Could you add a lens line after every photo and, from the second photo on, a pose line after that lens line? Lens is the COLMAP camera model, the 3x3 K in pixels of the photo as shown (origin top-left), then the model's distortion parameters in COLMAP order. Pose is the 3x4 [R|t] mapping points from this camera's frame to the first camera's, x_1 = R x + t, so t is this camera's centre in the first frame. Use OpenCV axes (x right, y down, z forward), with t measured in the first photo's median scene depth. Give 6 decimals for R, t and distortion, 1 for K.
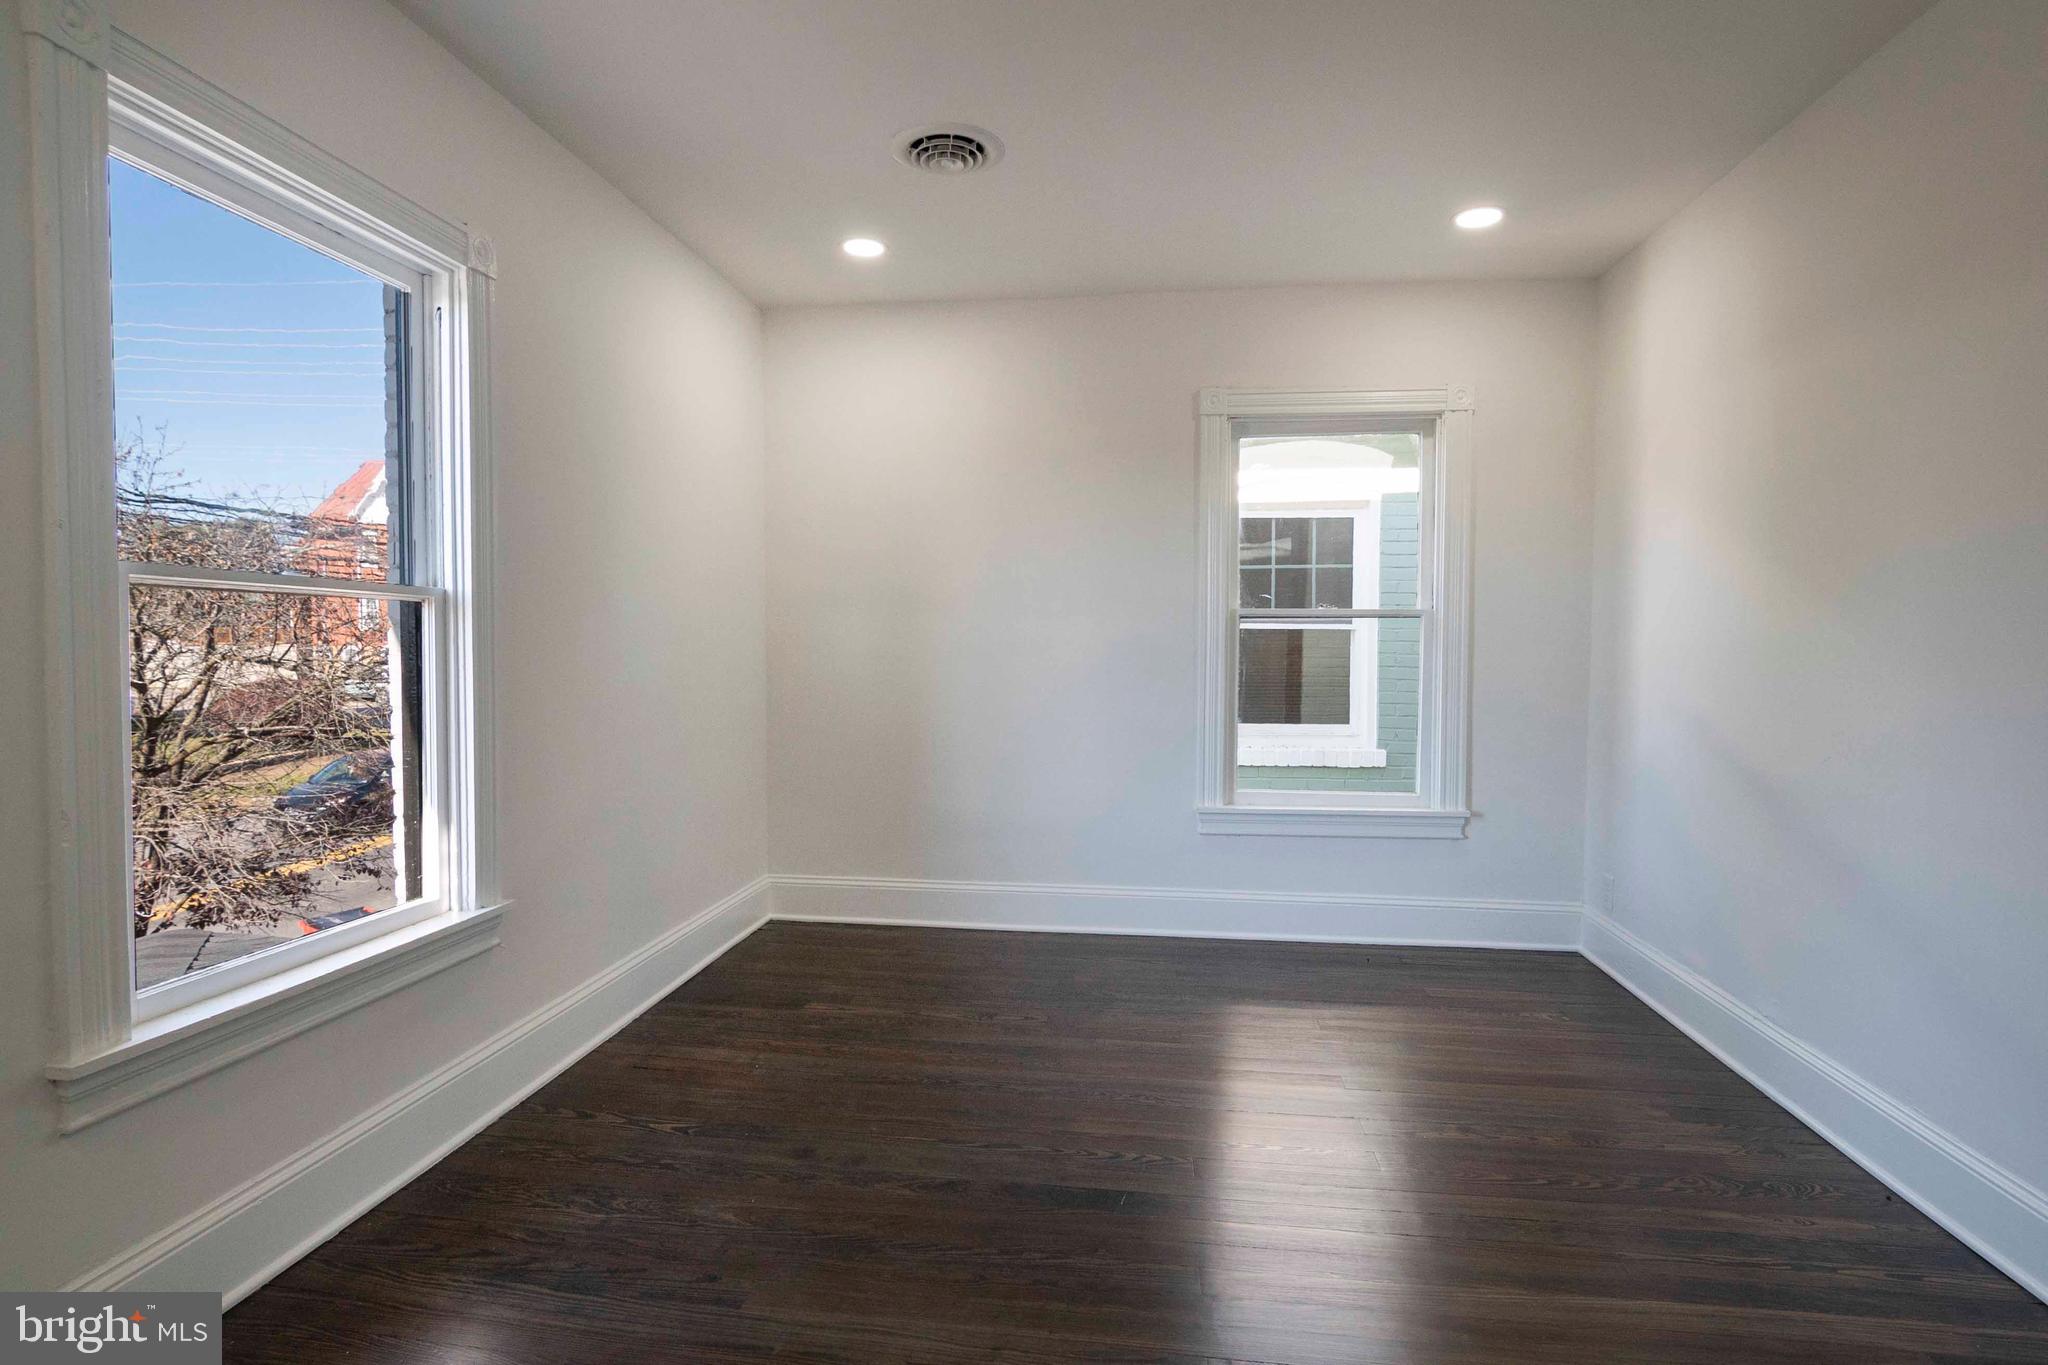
lens RADIAL K [[1005.3, 0, 1015.1], [0, 1005.3, 665.0], [0, 0, 1]] dist [-0.028995, 0.008318]
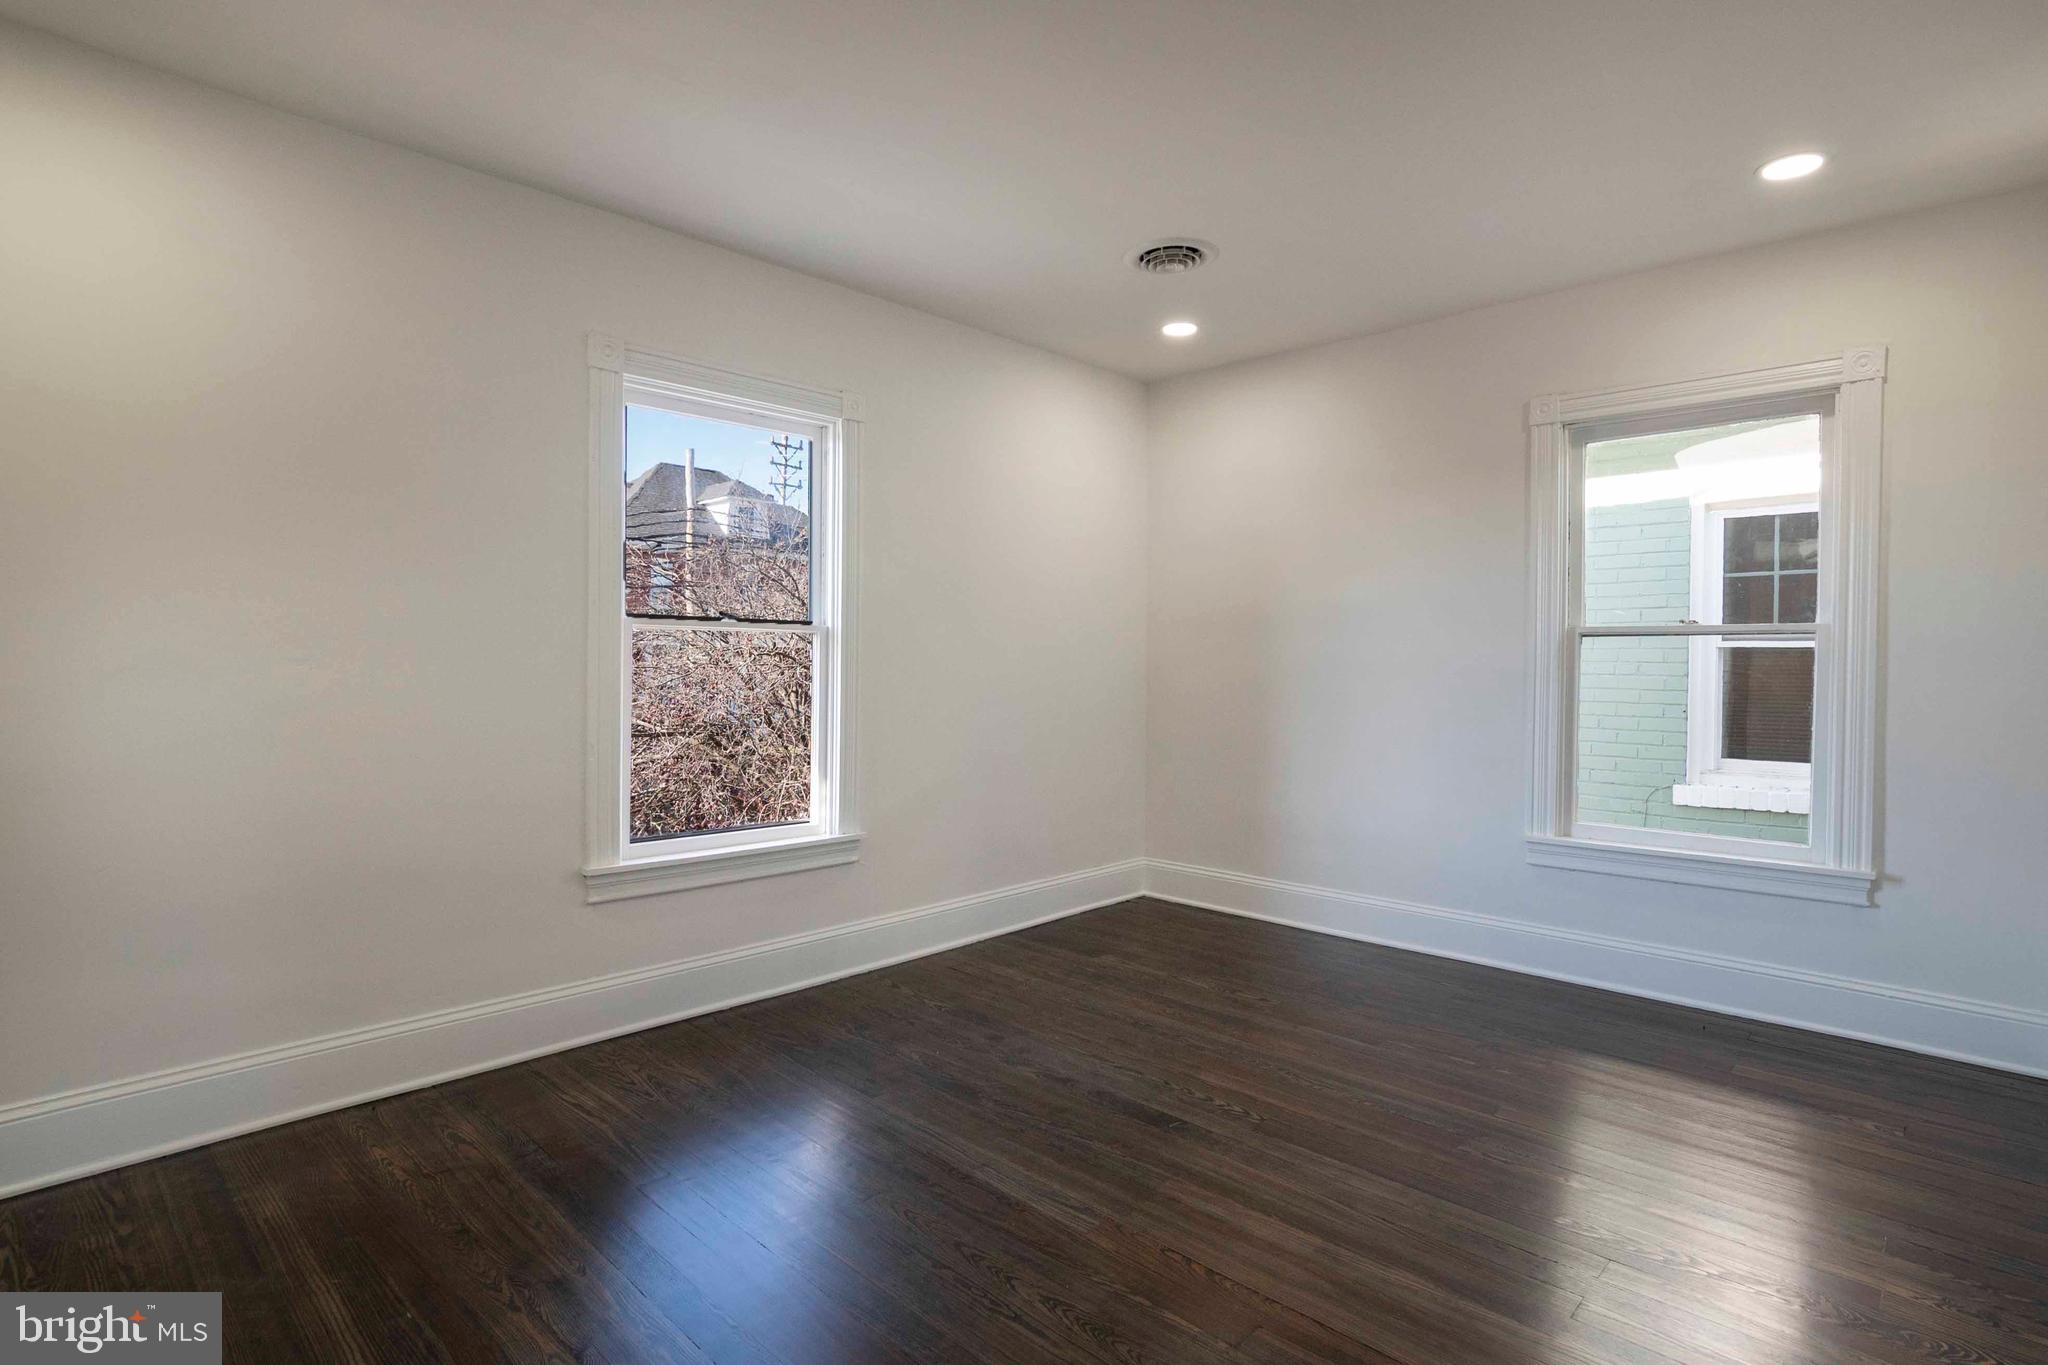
lens RADIAL K [[1005.3, 0, 1022.7], [0, 1005.3, 649.3], [0, 0, 1]] dist [-0.028995, 0.008318]
pose [[0.806977, -0.004353, -0.590566, 0.425075], [-0.016931, 0.999391, -0.030502, 0.002642], [0.590340, 0.034613, 0.806412, -0.061809]]
